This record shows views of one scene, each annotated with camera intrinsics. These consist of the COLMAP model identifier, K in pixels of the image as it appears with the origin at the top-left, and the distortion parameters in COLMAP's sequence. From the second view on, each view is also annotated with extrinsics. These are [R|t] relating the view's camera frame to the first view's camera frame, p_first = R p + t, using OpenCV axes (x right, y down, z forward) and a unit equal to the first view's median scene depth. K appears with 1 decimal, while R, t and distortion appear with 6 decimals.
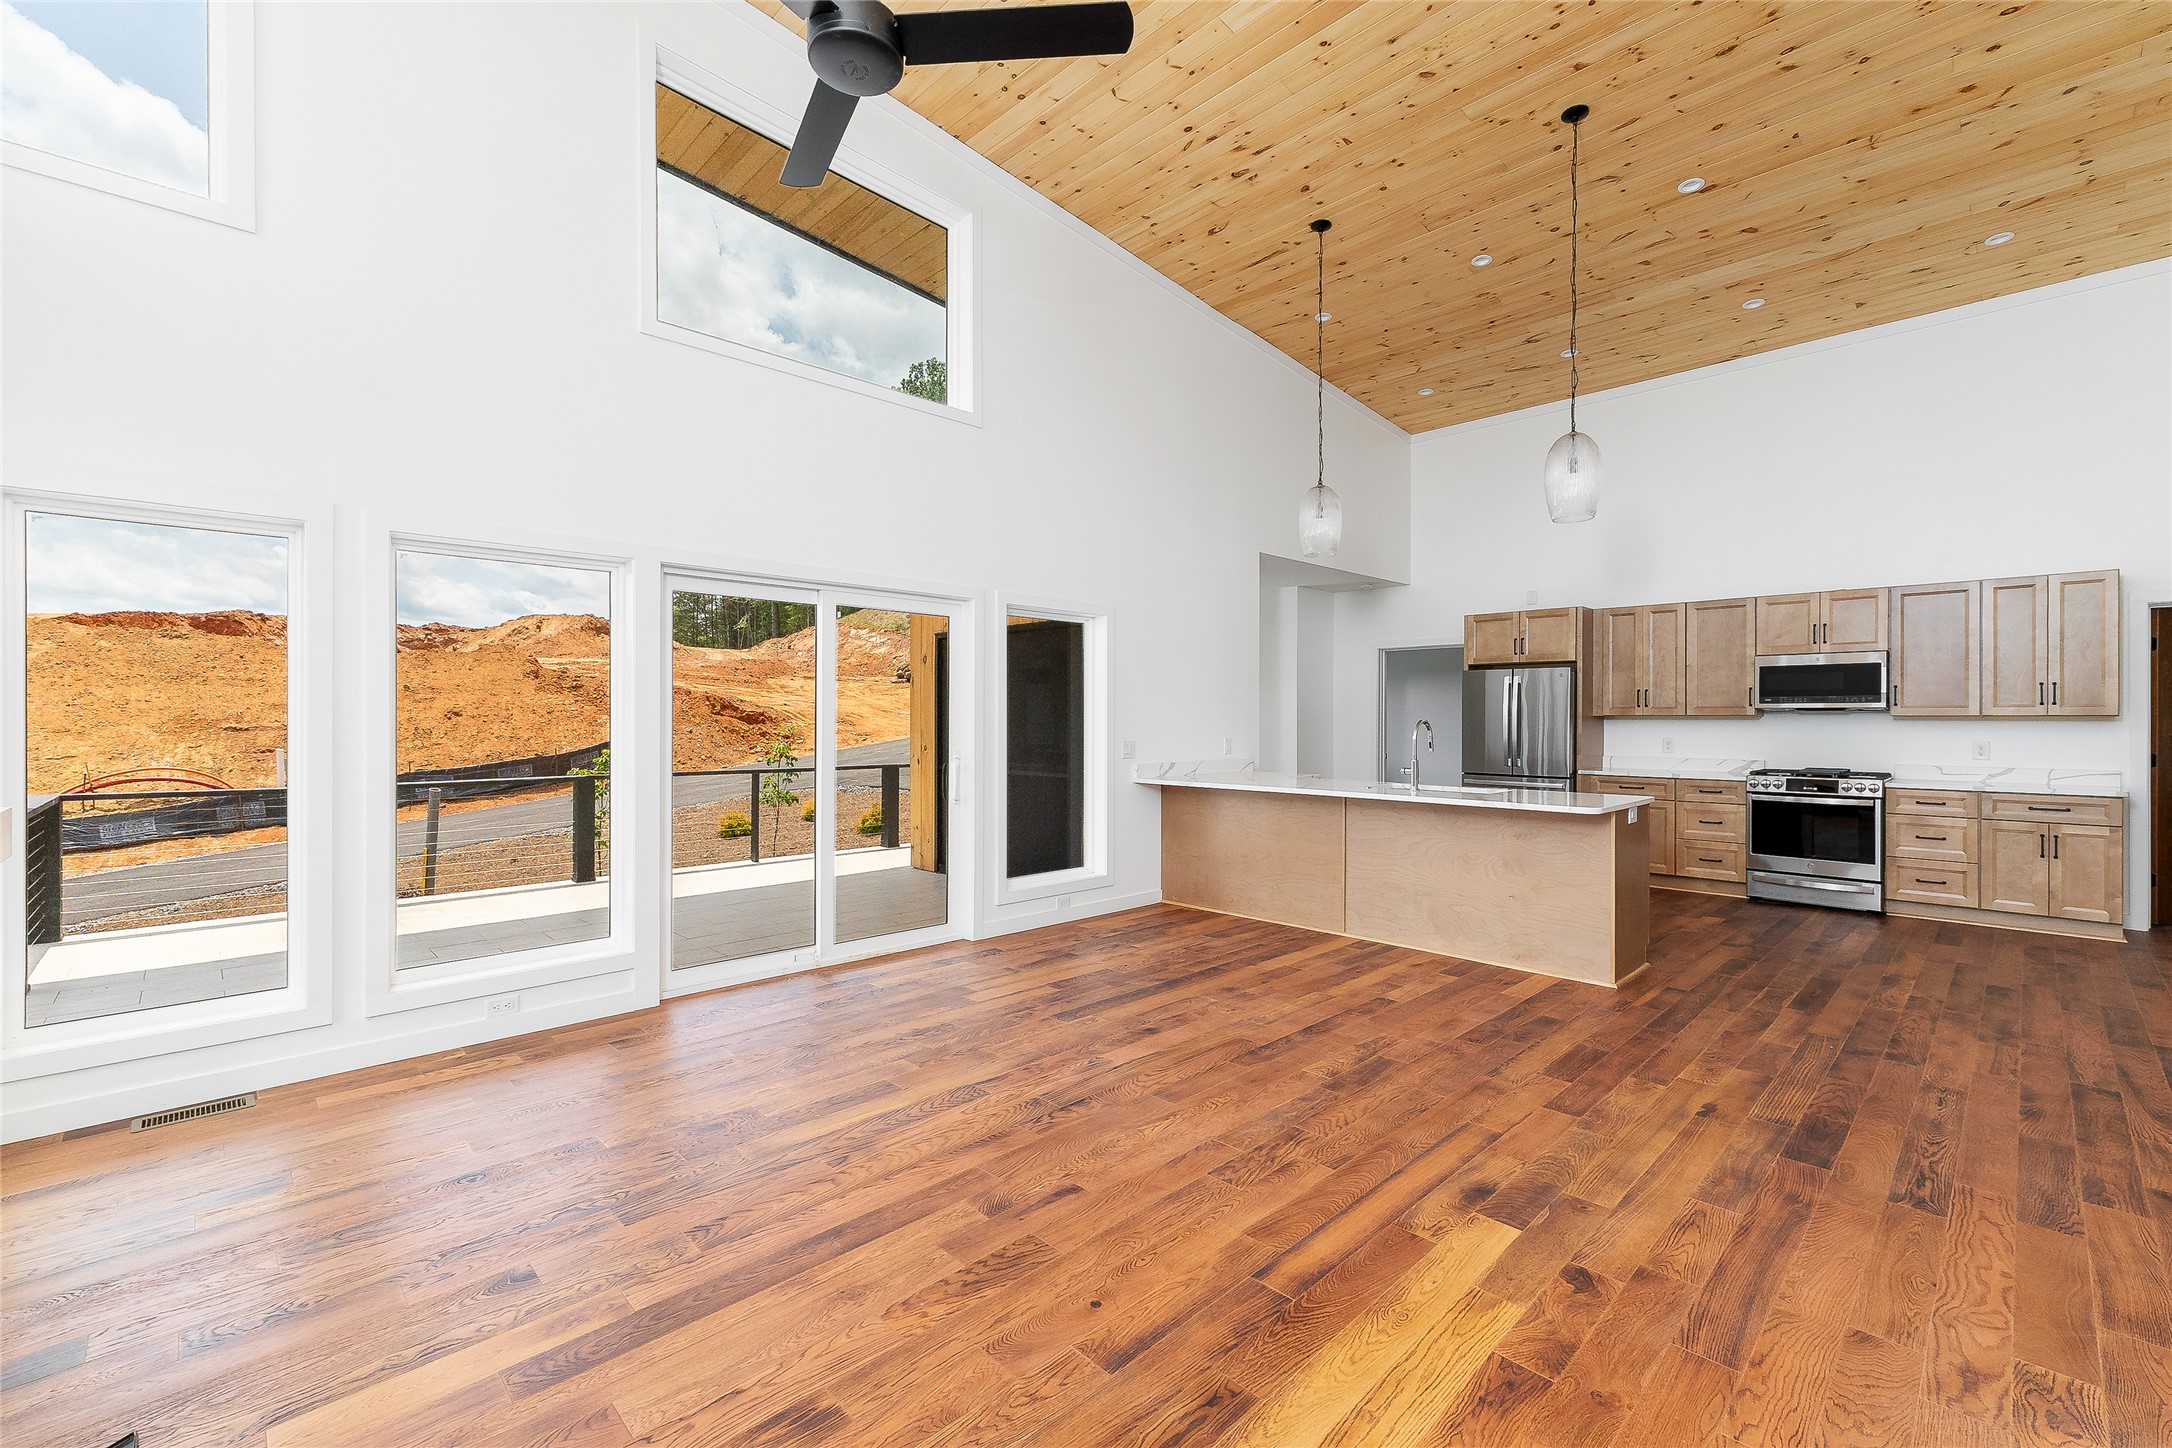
lens RADIAL K [[911.5, 0, 1088.4], [0, 911.5, 719.7], [0, 0, 1]] dist [0.007905, -0.000522]
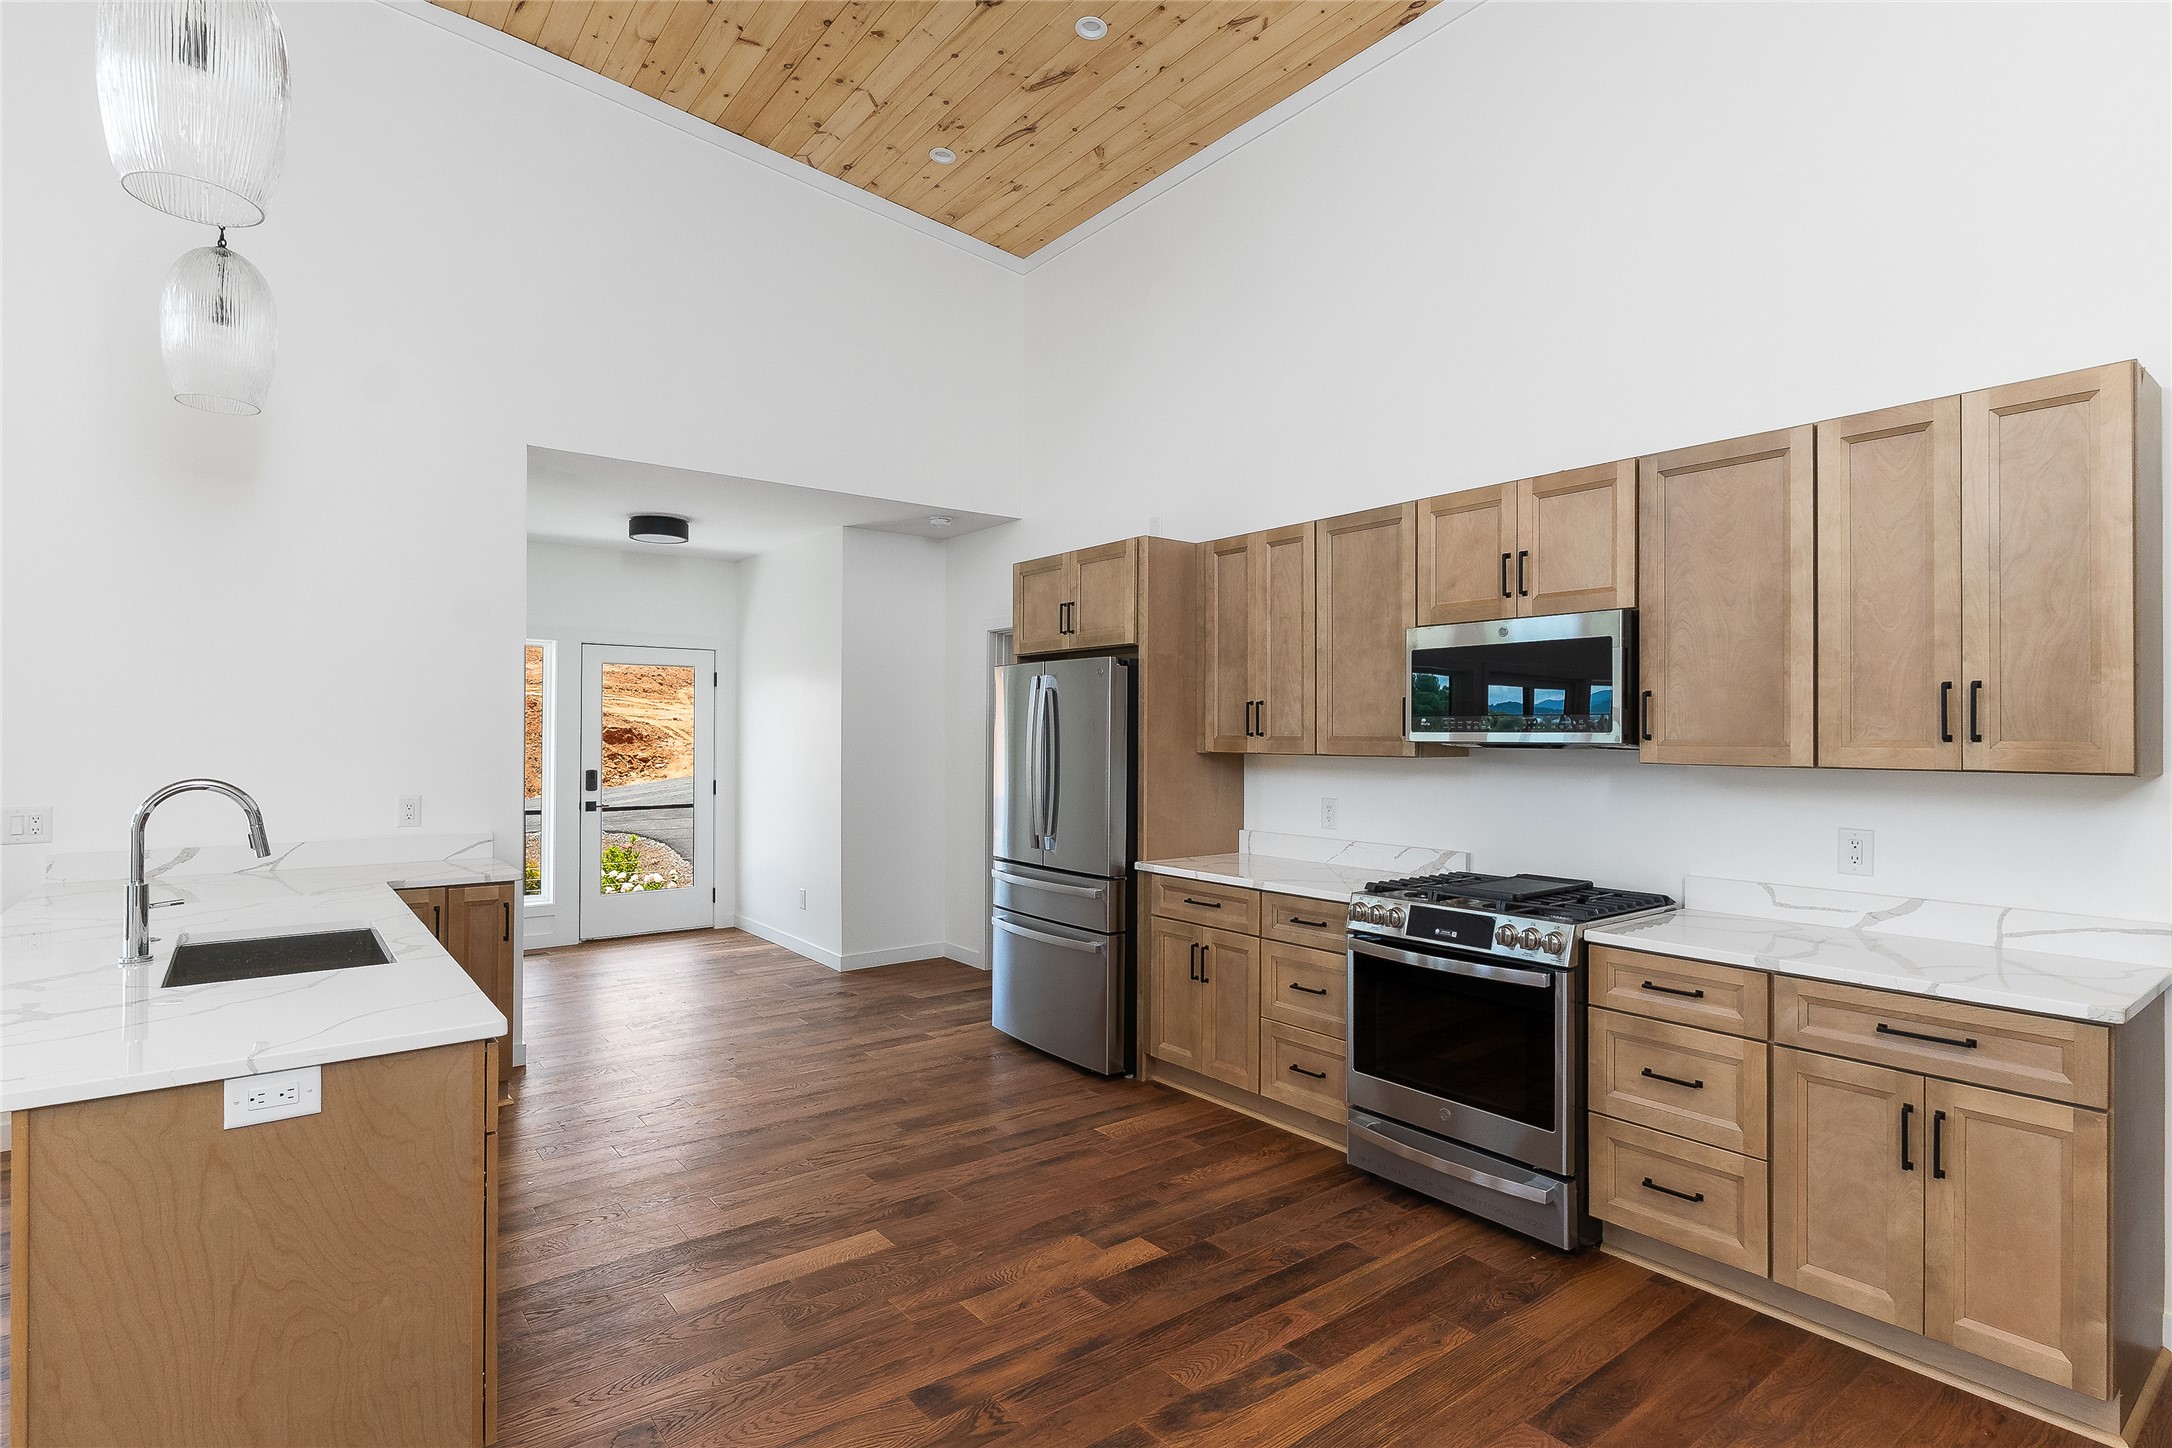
lens RADIAL K [[1074.3, 0, 1086.0], [0, 1074.3, 724.0], [0, 0, 1]] dist [0.000009, -0.000905]
pose [[0.993930, 0.000934, -0.110014, 0.754138], [-0.001899, 0.999961, -0.008671, -0.019682], [0.110002, 0.008828, 0.993892, 0.538436]]
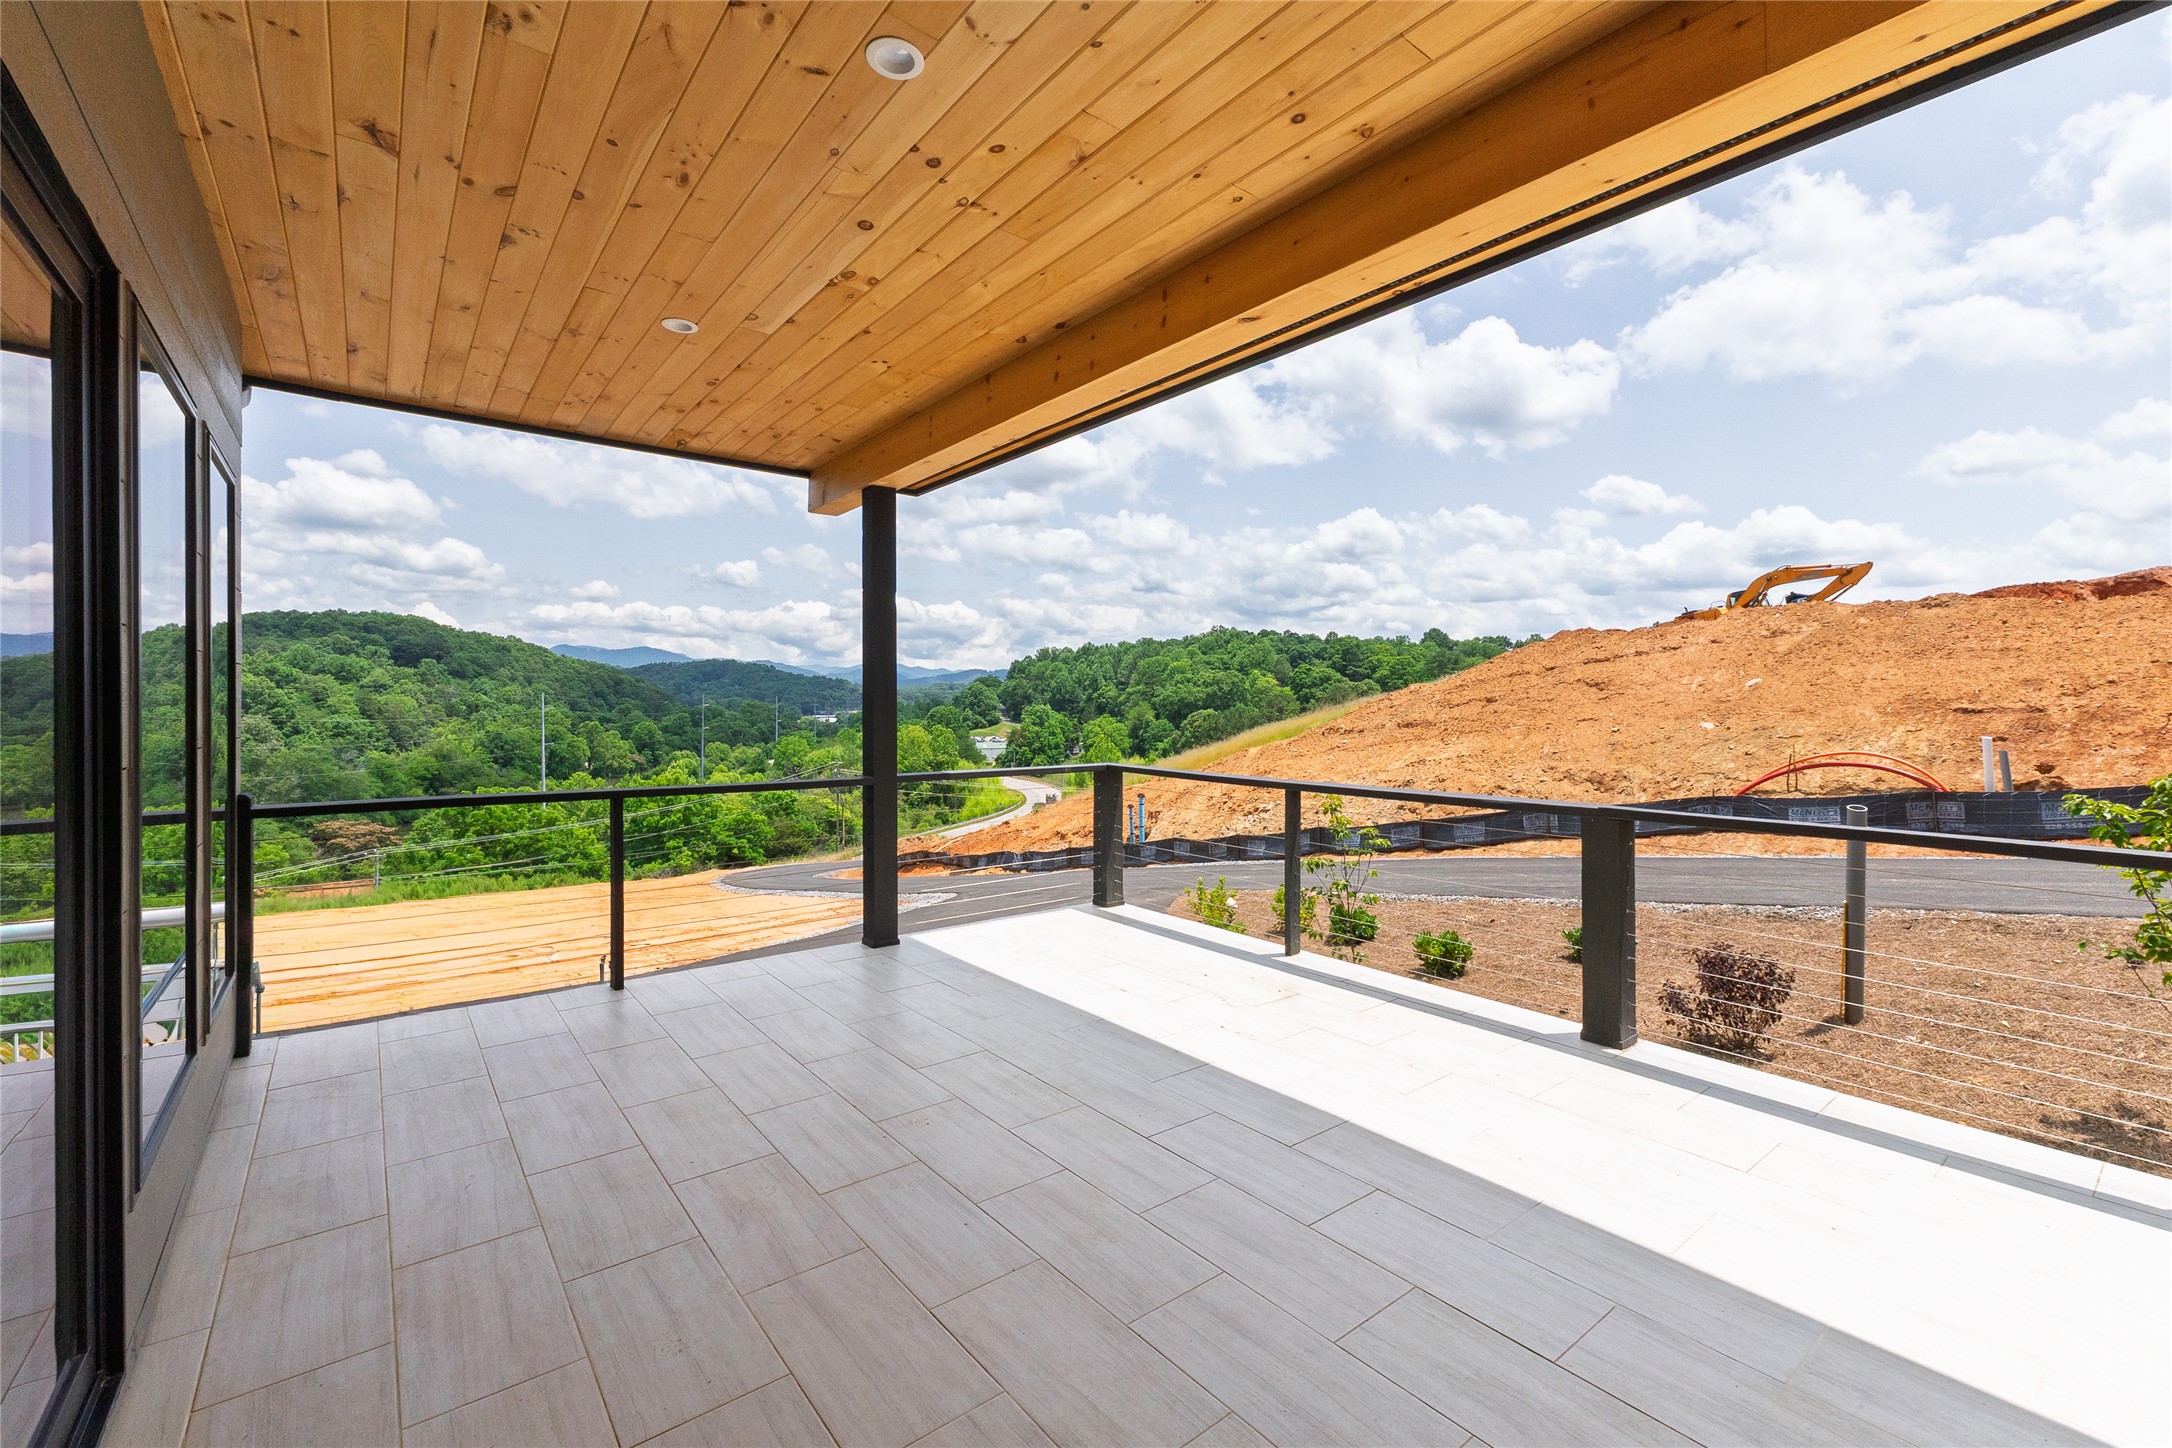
lens RADIAL K [[920.1, 0, 1087.1], [0, 920.1, 702.2], [0, 0, 1]] dist [0.004457, 0.000176]
pose [[-0.103277, -0.002408, -0.994650, -0.114501], [0.000789, 0.999997, -0.002503, 0.015009], [0.994652, -0.001044, -0.103275, 1.092040]]
